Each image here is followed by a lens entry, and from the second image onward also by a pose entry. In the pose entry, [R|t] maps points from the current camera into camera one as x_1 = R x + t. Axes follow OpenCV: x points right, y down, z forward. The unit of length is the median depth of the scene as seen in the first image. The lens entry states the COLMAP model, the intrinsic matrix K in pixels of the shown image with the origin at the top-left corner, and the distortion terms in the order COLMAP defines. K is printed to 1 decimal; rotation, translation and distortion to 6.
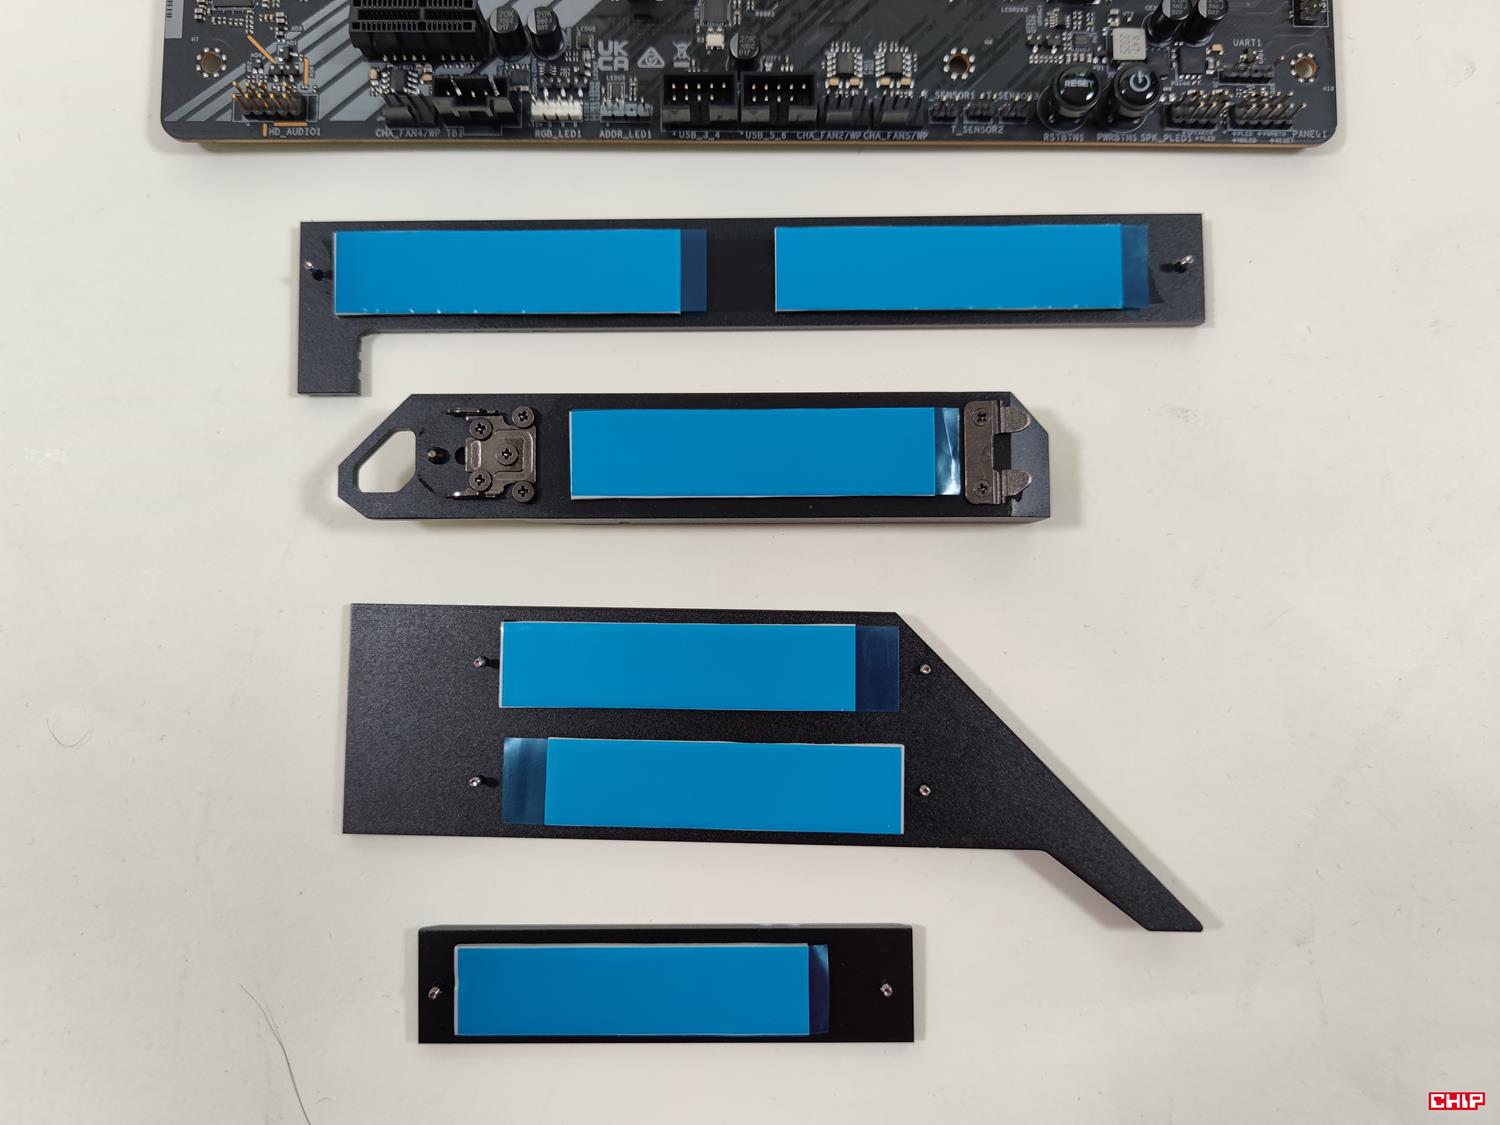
lens RADIAL K [[1152.1, 0, 737.7], [0, 1152.1, 564.0], [0, 0, 1]] dist [0.005206, -0.042234]
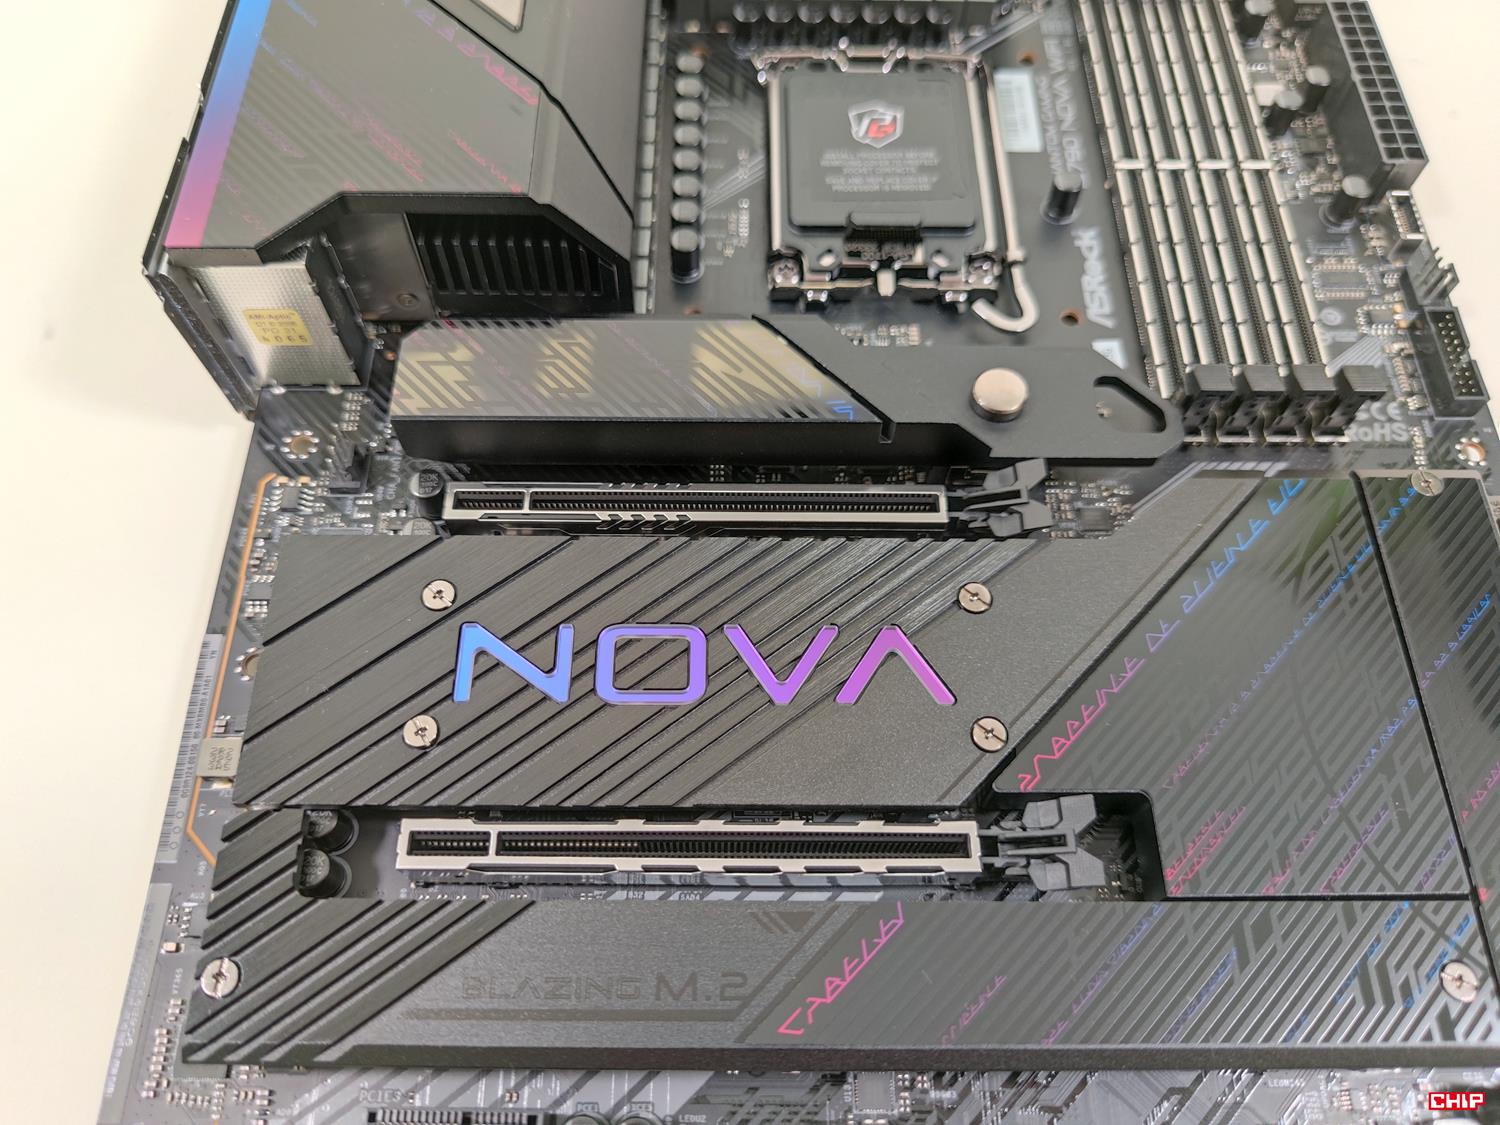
lens RADIAL K [[1160.3, 0, 733.5], [0, 1160.3, 570.9], [0, 0, 1]] dist [-0.015347, -0.020279]
pose [[0.999985, 0.004234, 0.003599, -0.110794], [-0.002425, 0.915214, -0.402961, -0.488262], [-0.005000, 0.402946, 0.915210, 0.214213]]
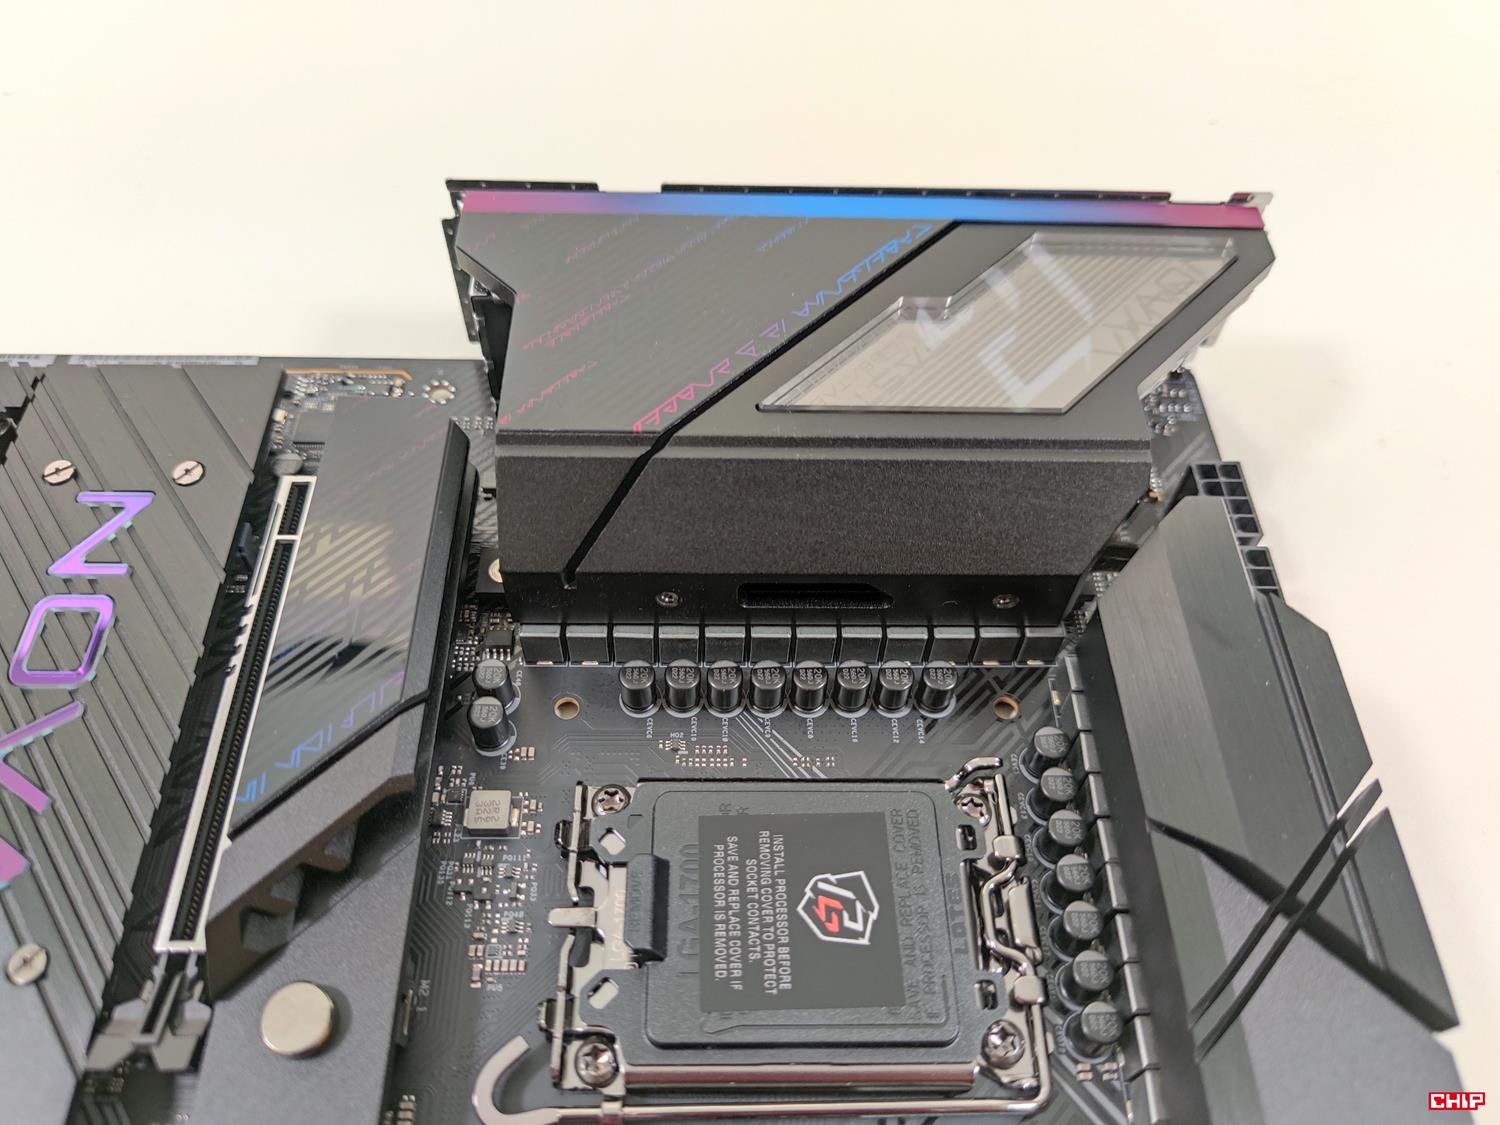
lens RADIAL K [[1122.9, 0, 747.0], [0, 1122.9, 596.0], [0, 0, 1]] dist [-0.016262, -0.004150]
pose [[0.014326, 0.831556, -0.555256, 0.251732], [-0.999543, 0.026687, 0.014178, -1.241437], [0.026608, 0.554800, 0.831558, 0.309357]]
